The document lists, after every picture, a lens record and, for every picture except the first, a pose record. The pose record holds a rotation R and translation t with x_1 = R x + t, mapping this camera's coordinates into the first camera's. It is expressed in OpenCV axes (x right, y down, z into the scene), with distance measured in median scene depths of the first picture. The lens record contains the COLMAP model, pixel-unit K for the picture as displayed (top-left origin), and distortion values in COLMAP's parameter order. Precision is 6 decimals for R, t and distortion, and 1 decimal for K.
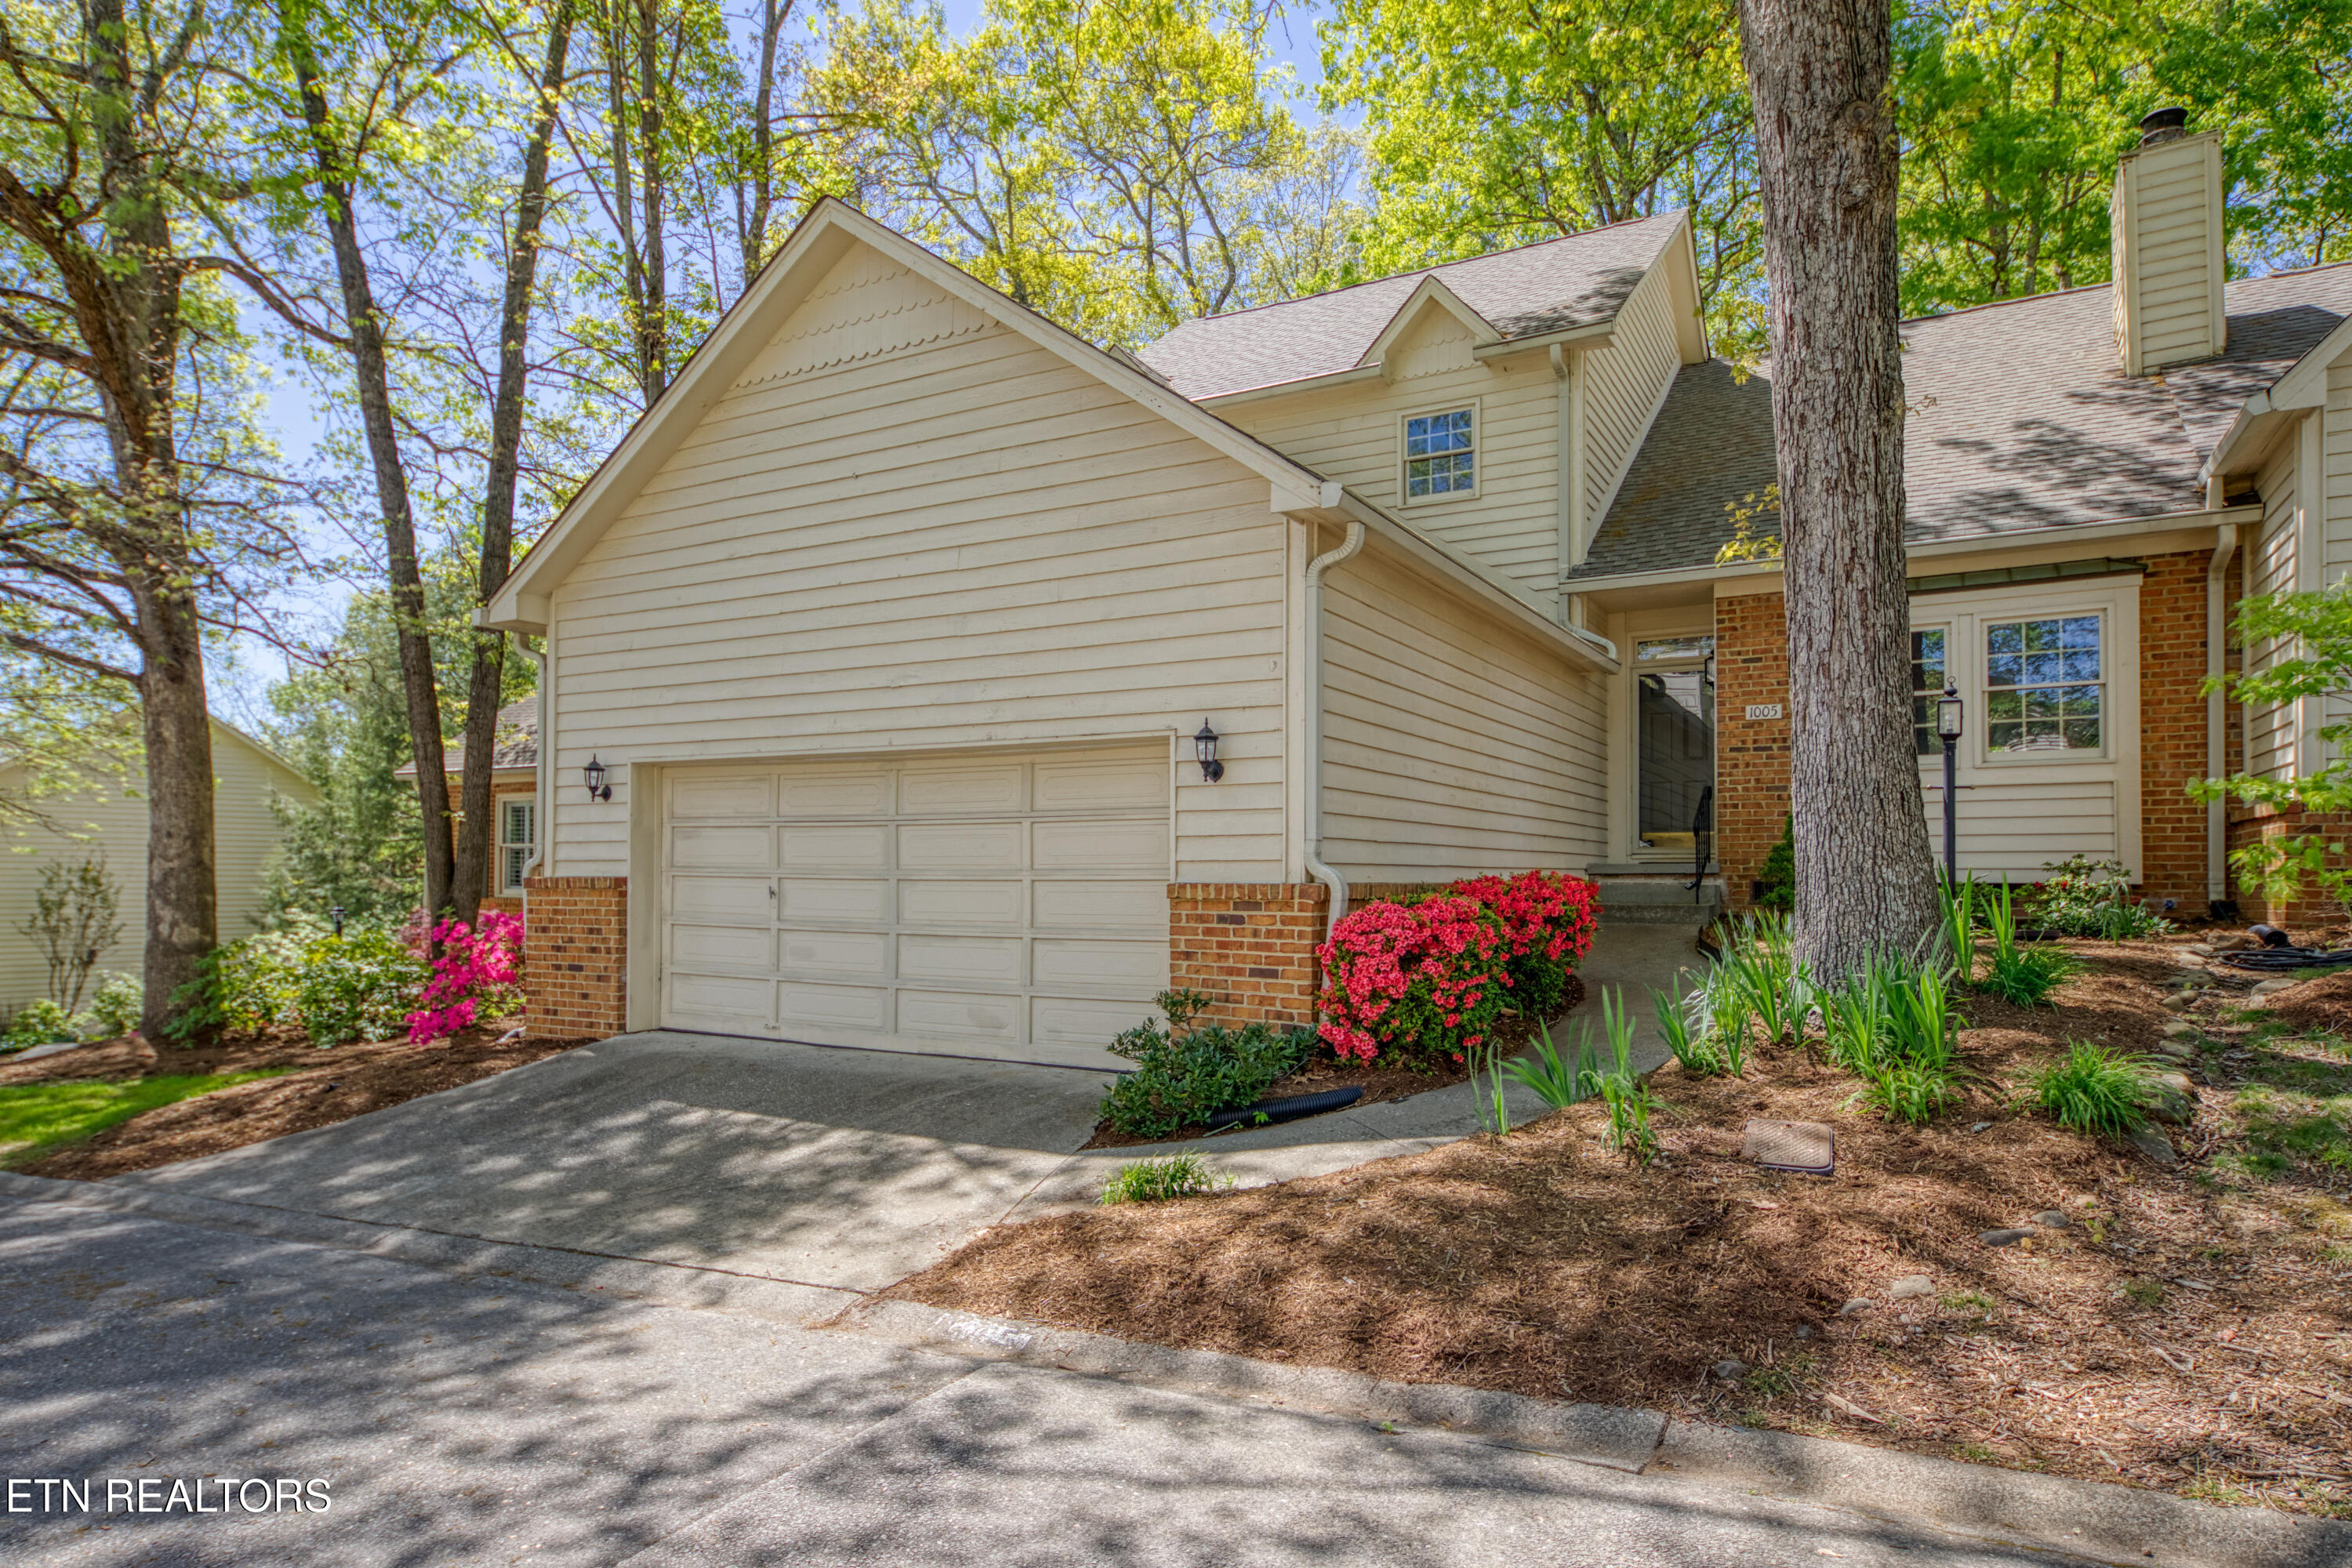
lens RADIAL K [[1378.0, 0, 1191.1], [0, 1378.0, 837.2], [0, 0, 1]] dist [-0.008156, 0.000783]
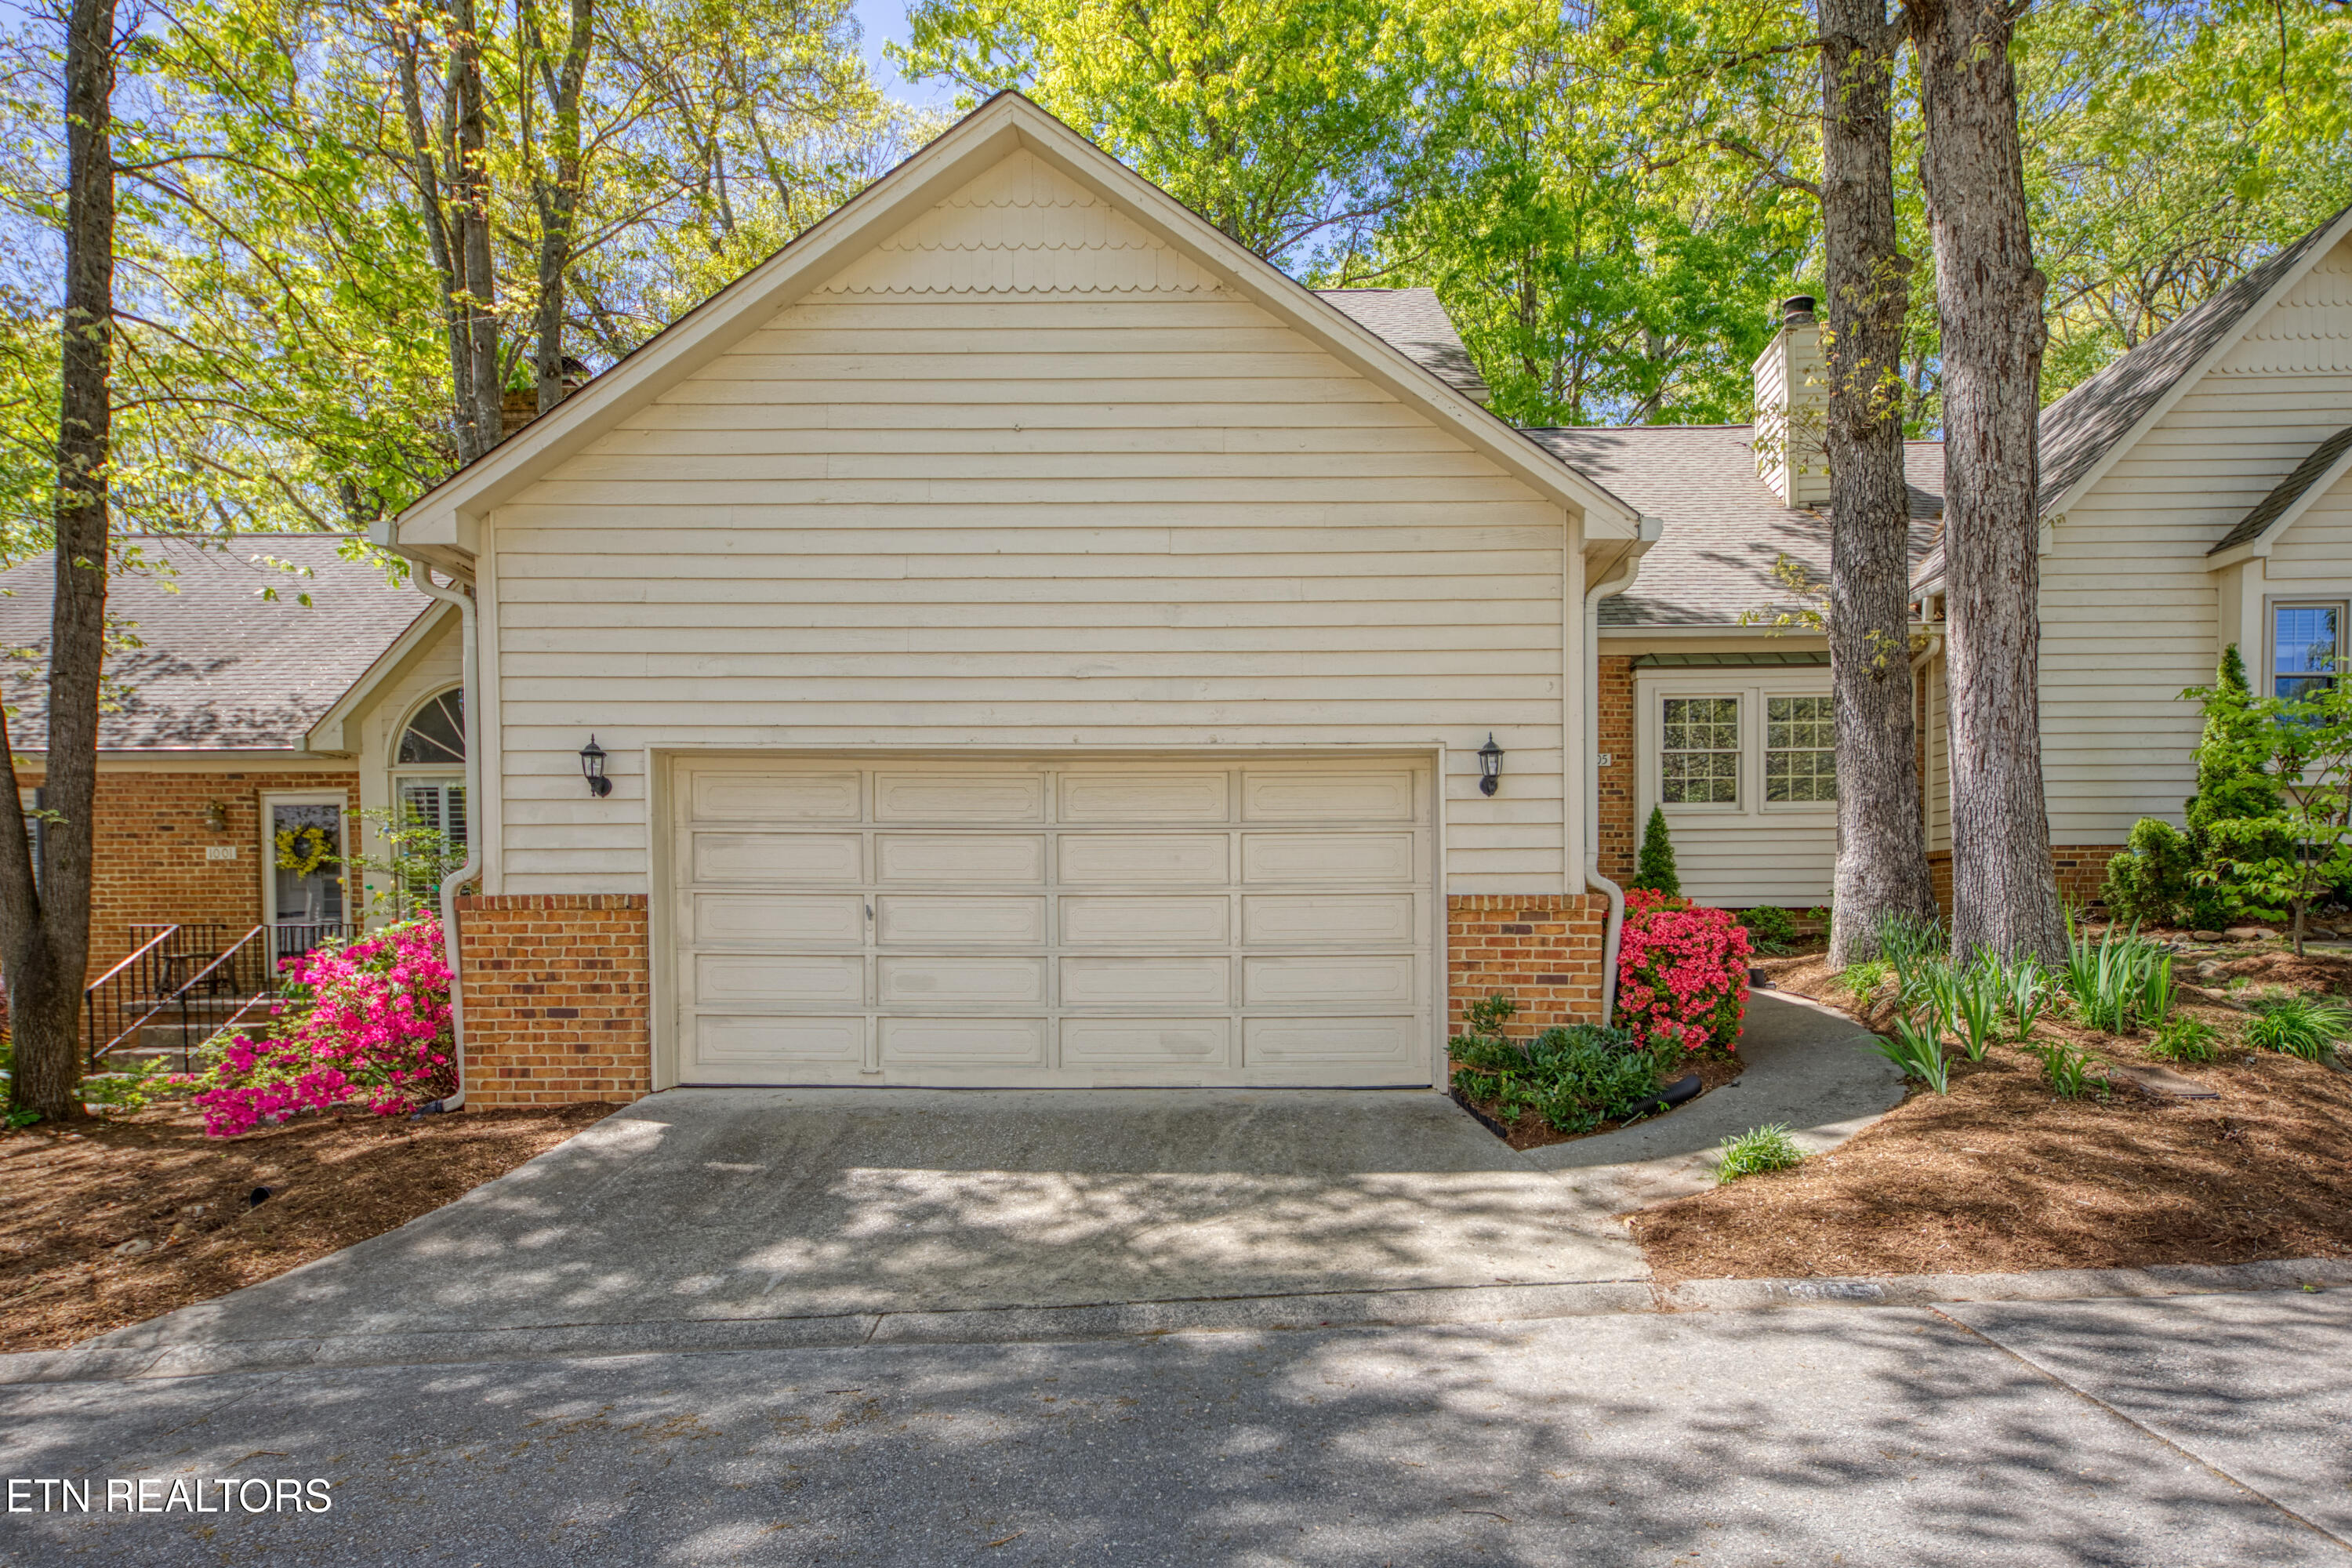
lens RADIAL K [[1384.9, 0, 1112.7], [0, 1384.9, 932.2], [0, 0, 1]] dist [0.001264, -0.000233]
pose [[0.873820, -0.008867, 0.486168, -0.641956], [-0.007640, 0.999460, 0.031959, 0.026619], [-0.486189, -0.031641, 0.873281, 0.208418]]
